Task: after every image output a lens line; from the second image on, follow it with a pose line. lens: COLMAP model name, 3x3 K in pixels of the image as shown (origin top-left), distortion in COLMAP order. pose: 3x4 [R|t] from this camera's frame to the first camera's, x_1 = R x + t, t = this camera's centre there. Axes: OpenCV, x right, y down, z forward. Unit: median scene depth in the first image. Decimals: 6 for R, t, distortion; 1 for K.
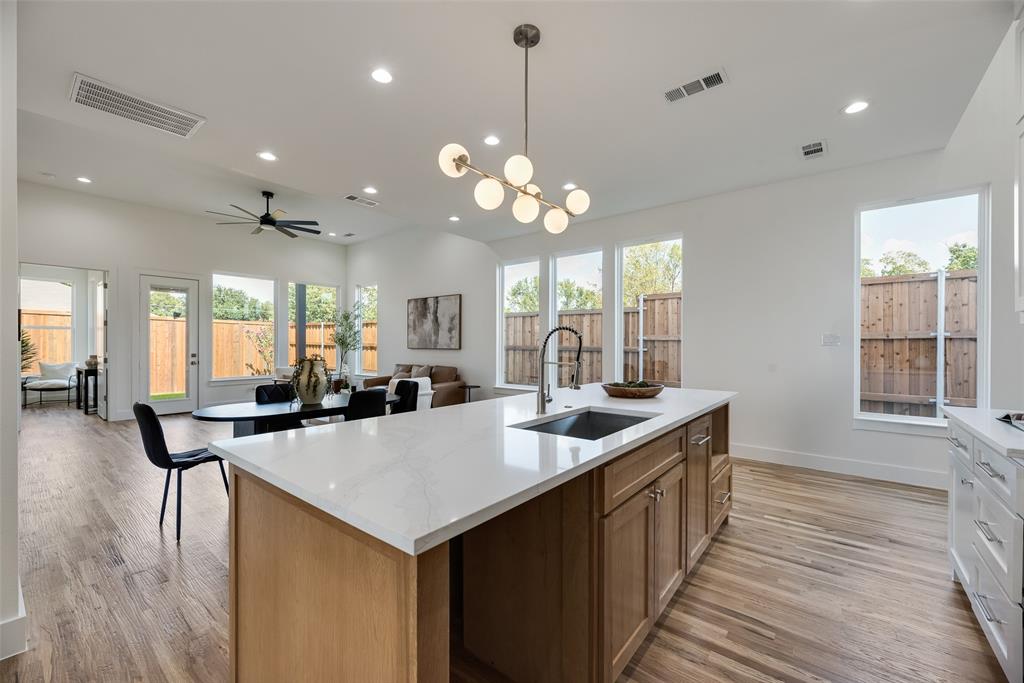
lens RADIAL K [[412.1, 0, 513.1], [0, 412.1, 346.3], [0, 0, 1]] dist [0.002789, 0.000004]
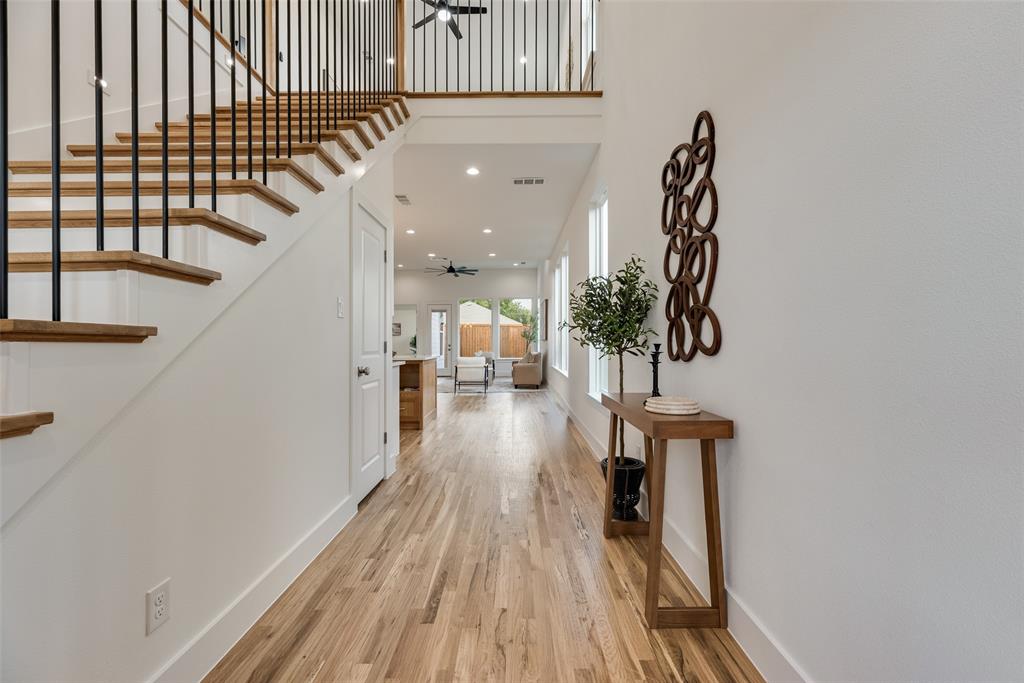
lens RADIAL K [[412.1, 0, 511.8], [0, 412.1, 344.7], [0, 0, 1]] dist [0.002789, 0.000004]
pose [[0.621124, -0.003335, -0.783705, 0.810835], [0.002094, 0.999994, -0.002595, 0.022749], [0.783709, -0.000029, 0.621128, 0.072550]]
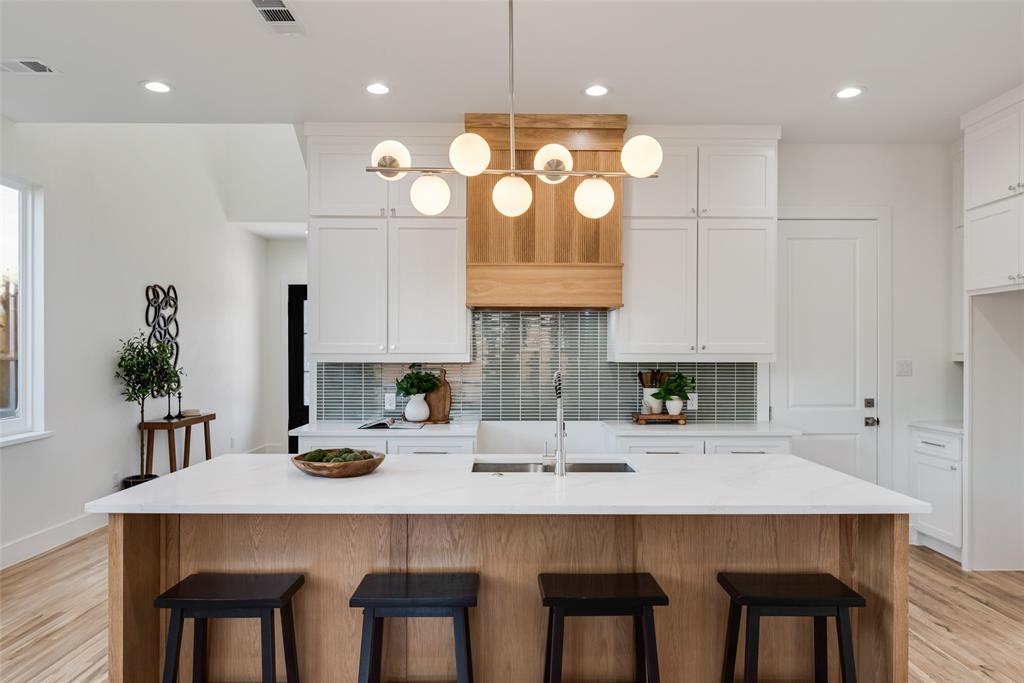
lens RADIAL K [[667.9, 0, 513.0], [0, 667.9, 358.6], [0, 0, 1]] dist [-0.000415, 0.001988]
pose [[-0.630745, -0.008664, 0.775942, -0.243212], [-0.000951, 0.999946, 0.010392, -0.023240], [-0.775990, 0.005817, -0.630719, 0.501225]]
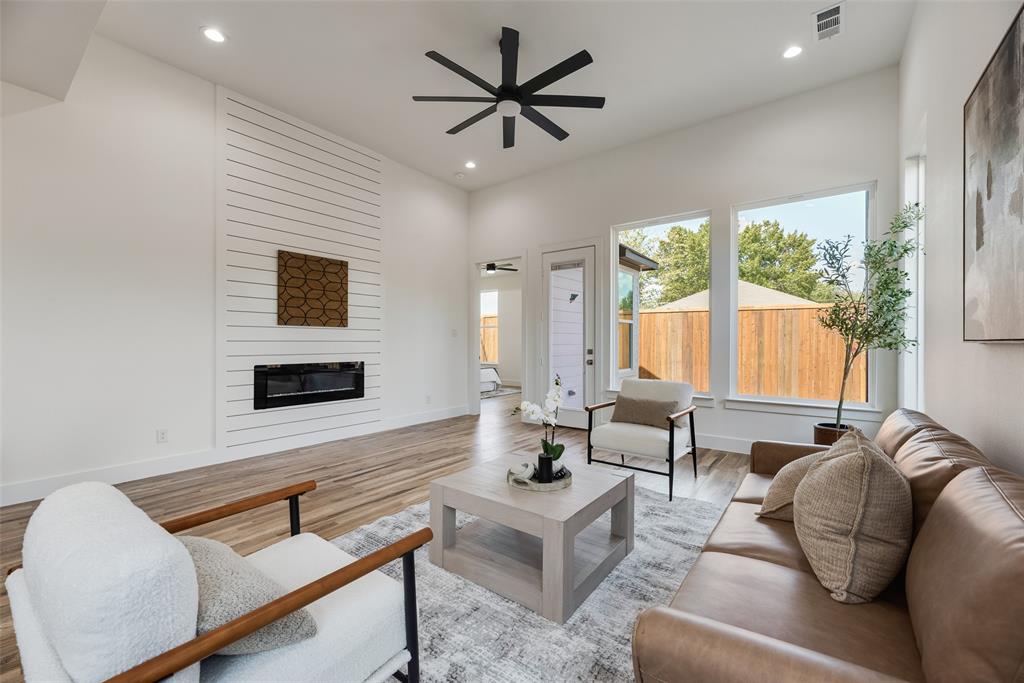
lens RADIAL K [[412.1, 0, 512.5], [0, 412.1, 343.3], [0, 0, 1]] dist [0.002789, 0.000004]
pose [[0.022077, 0.001875, -0.999755, -0.057155], [-0.005553, 0.999983, 0.001753, 0.006790], [0.999741, 0.005512, 0.022087, 0.818340]]
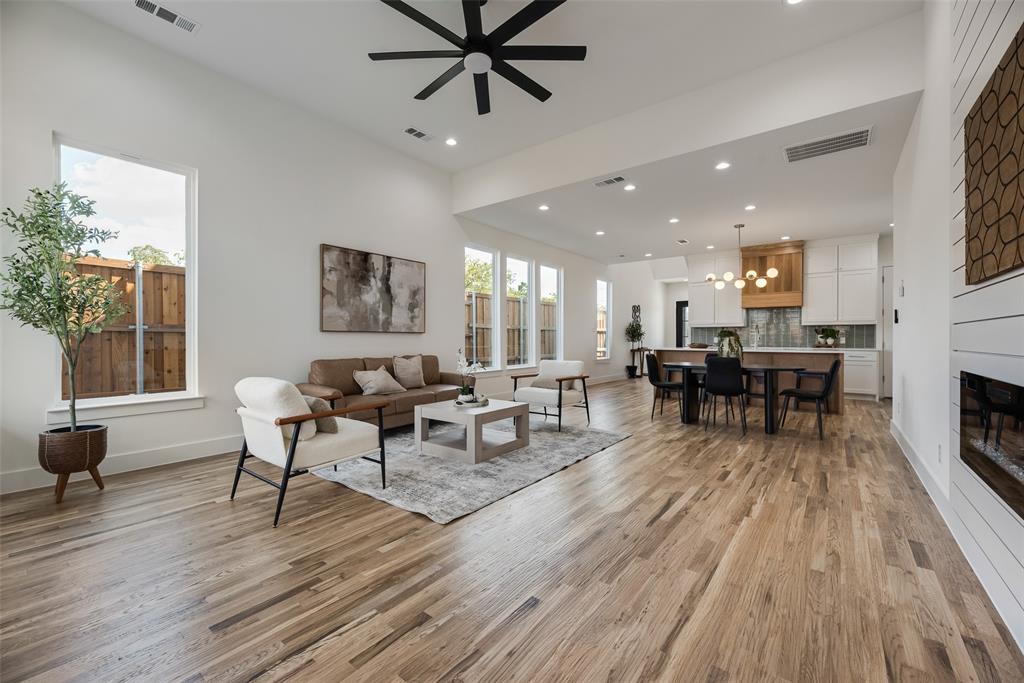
lens RADIAL K [[412.1, 0, 517.3], [0, 412.1, 339.4], [0, 0, 1]] dist [0.002789, 0.000004]
pose [[-0.018214, -0.003722, 0.999827, -0.869727], [0.003263, 0.999988, 0.003782, 0.015860], [-0.999829, 0.003332, -0.018202, 0.792613]]
